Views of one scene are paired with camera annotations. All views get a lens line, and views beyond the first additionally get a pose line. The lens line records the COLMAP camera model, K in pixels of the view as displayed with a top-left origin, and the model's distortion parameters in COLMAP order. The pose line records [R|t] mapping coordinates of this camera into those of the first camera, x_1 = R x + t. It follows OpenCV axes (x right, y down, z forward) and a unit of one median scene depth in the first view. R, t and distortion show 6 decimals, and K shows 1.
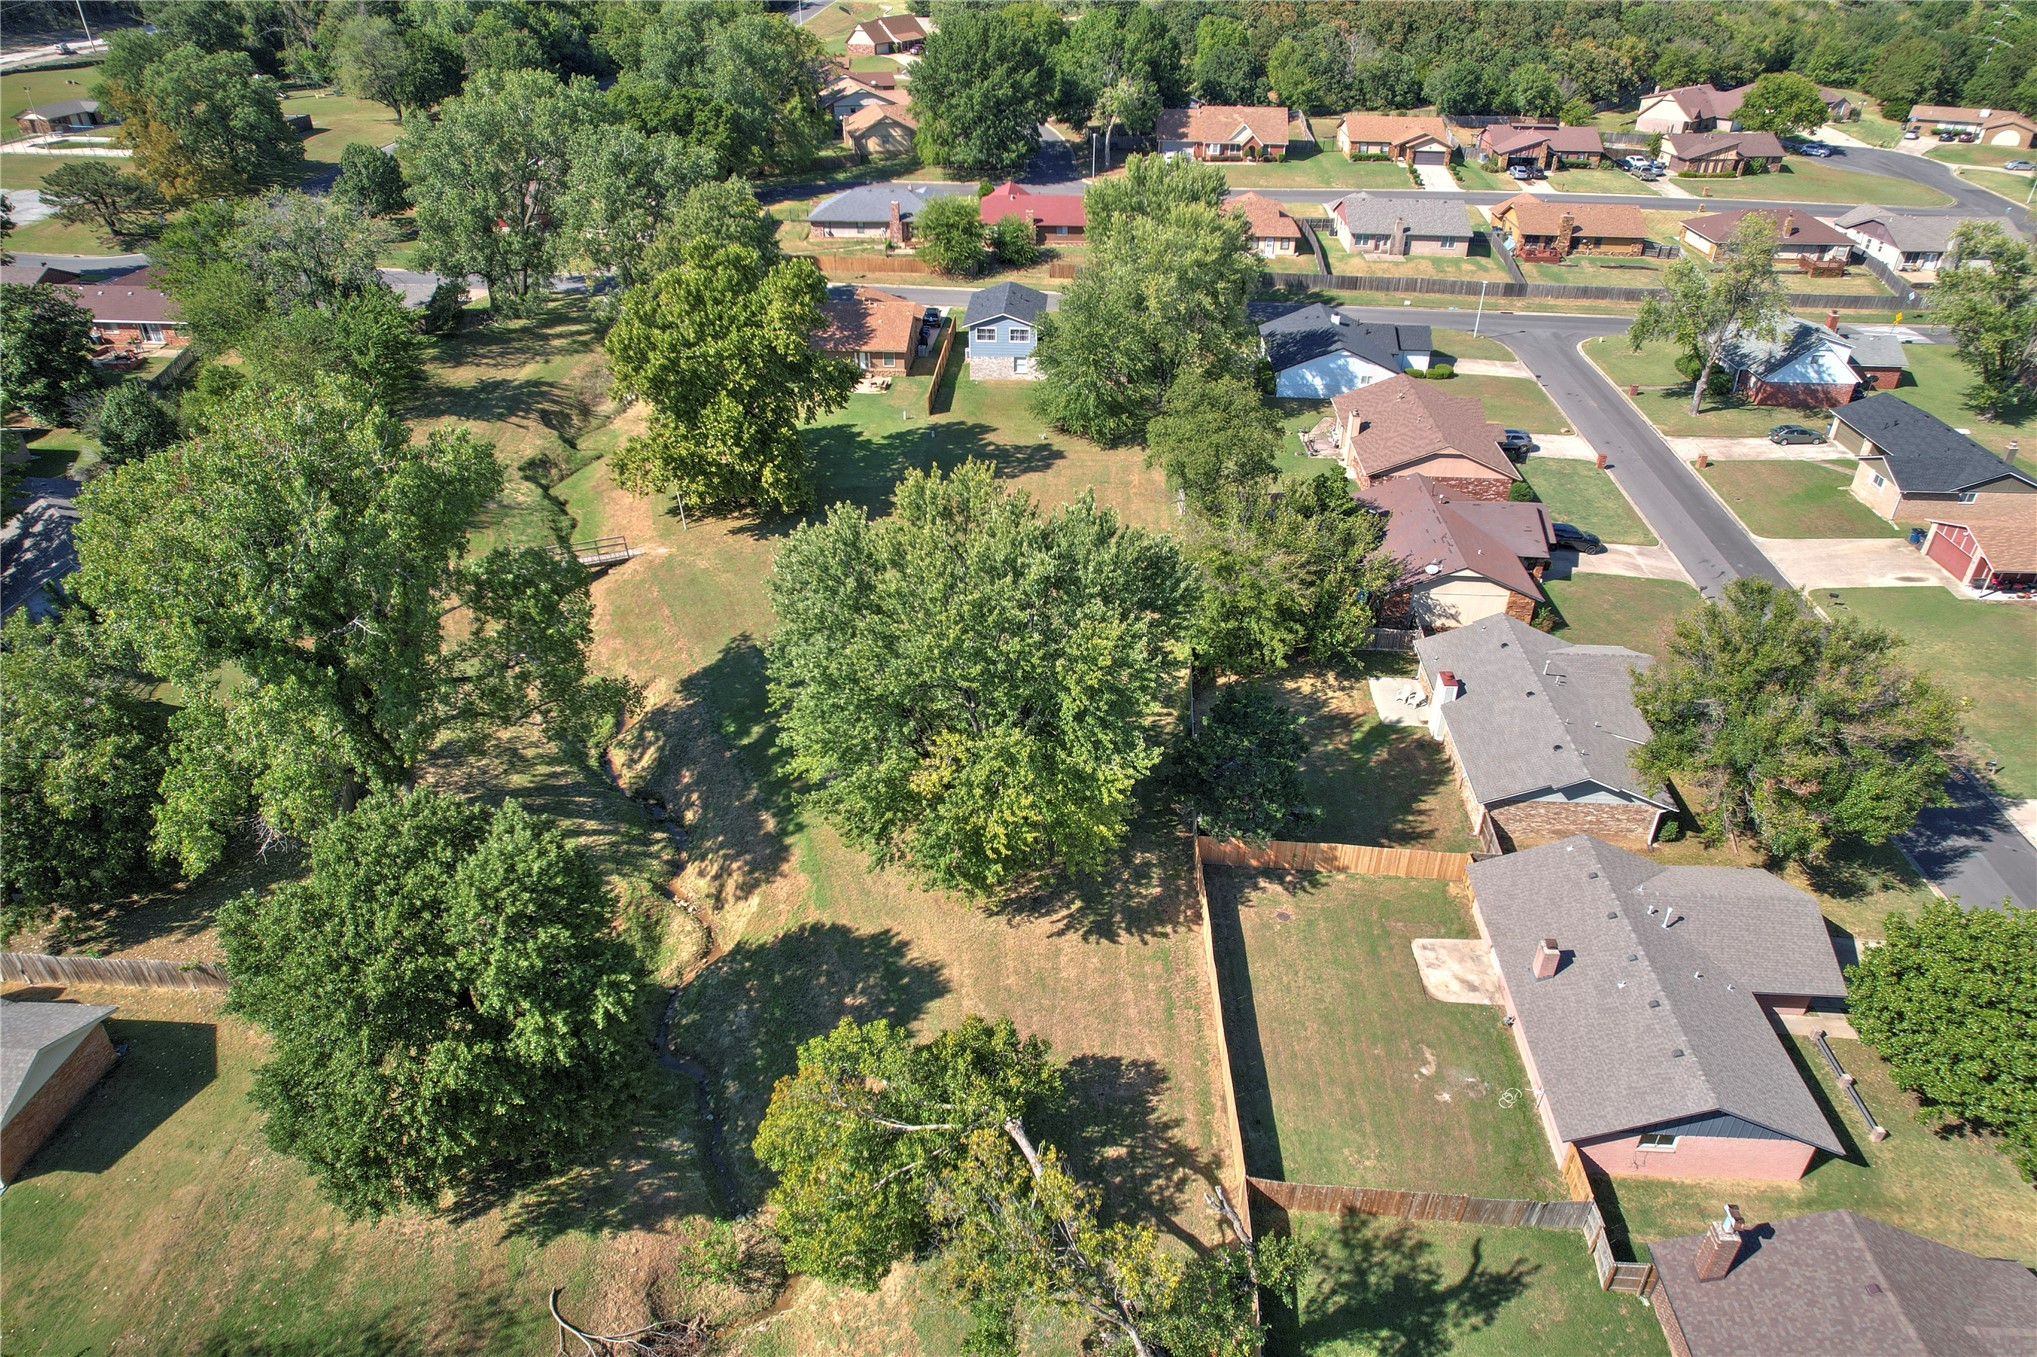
lens RADIAL K [[1283.1, 0, 1053.1], [0, 1283.1, 679.7], [0, 0, 1]] dist [-0.072875, 0.089484]
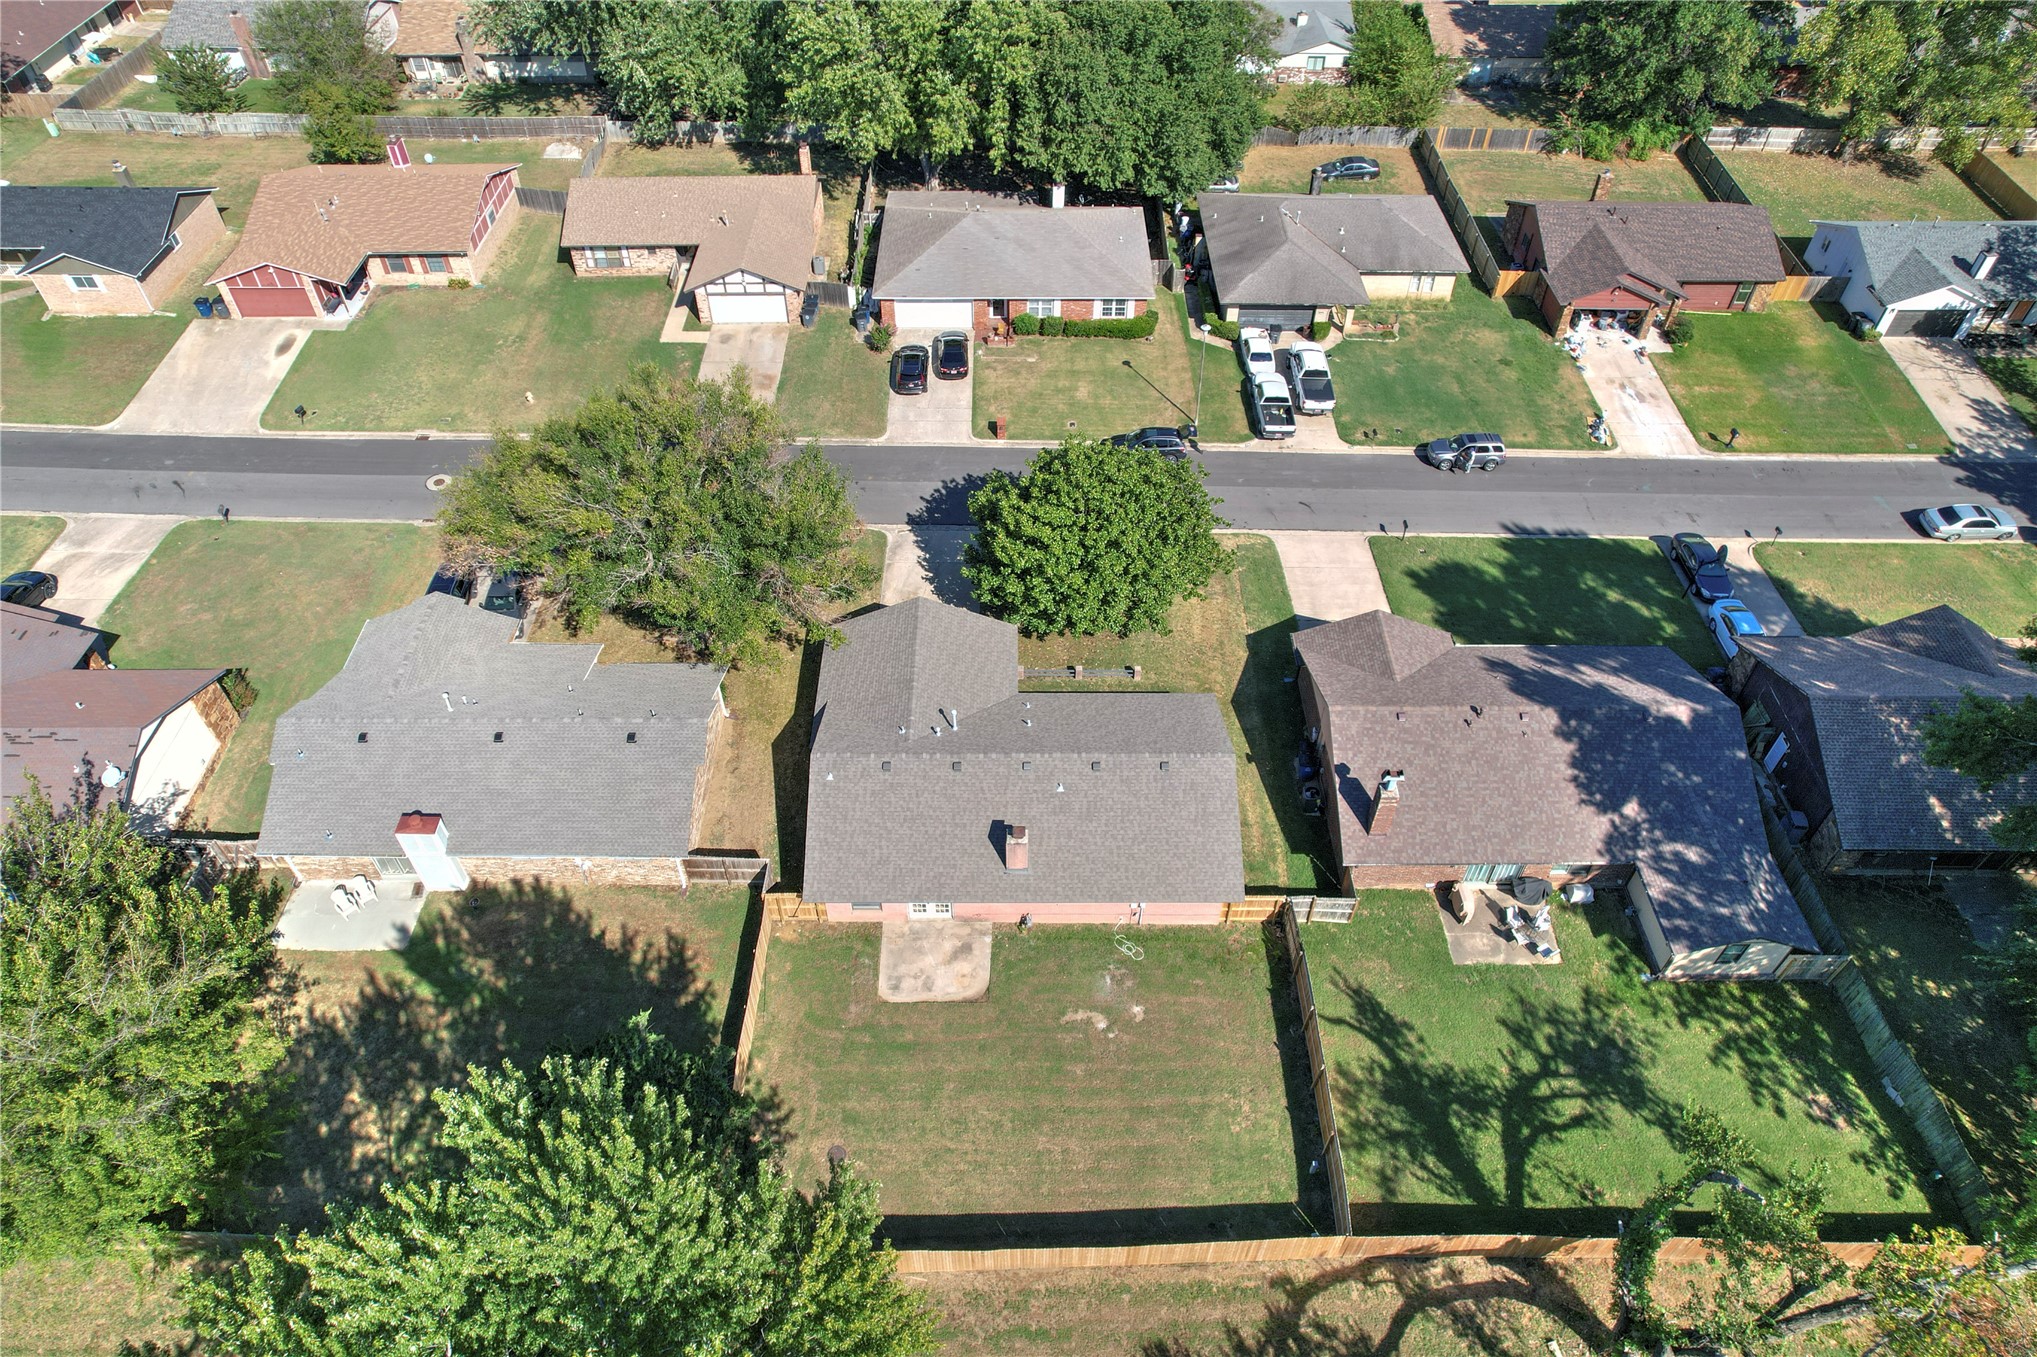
lens RADIAL K [[1308.9, 0, 991.9], [0, 1308.9, 677.1], [0, 0, 1]] dist [-0.049577, 0.028024]
pose [[-0.034467, -0.726855, 0.685925, -0.121826], [0.529350, 0.568875, 0.629420, -0.371513], [-0.847703, 0.384789, 0.365154, 0.579679]]
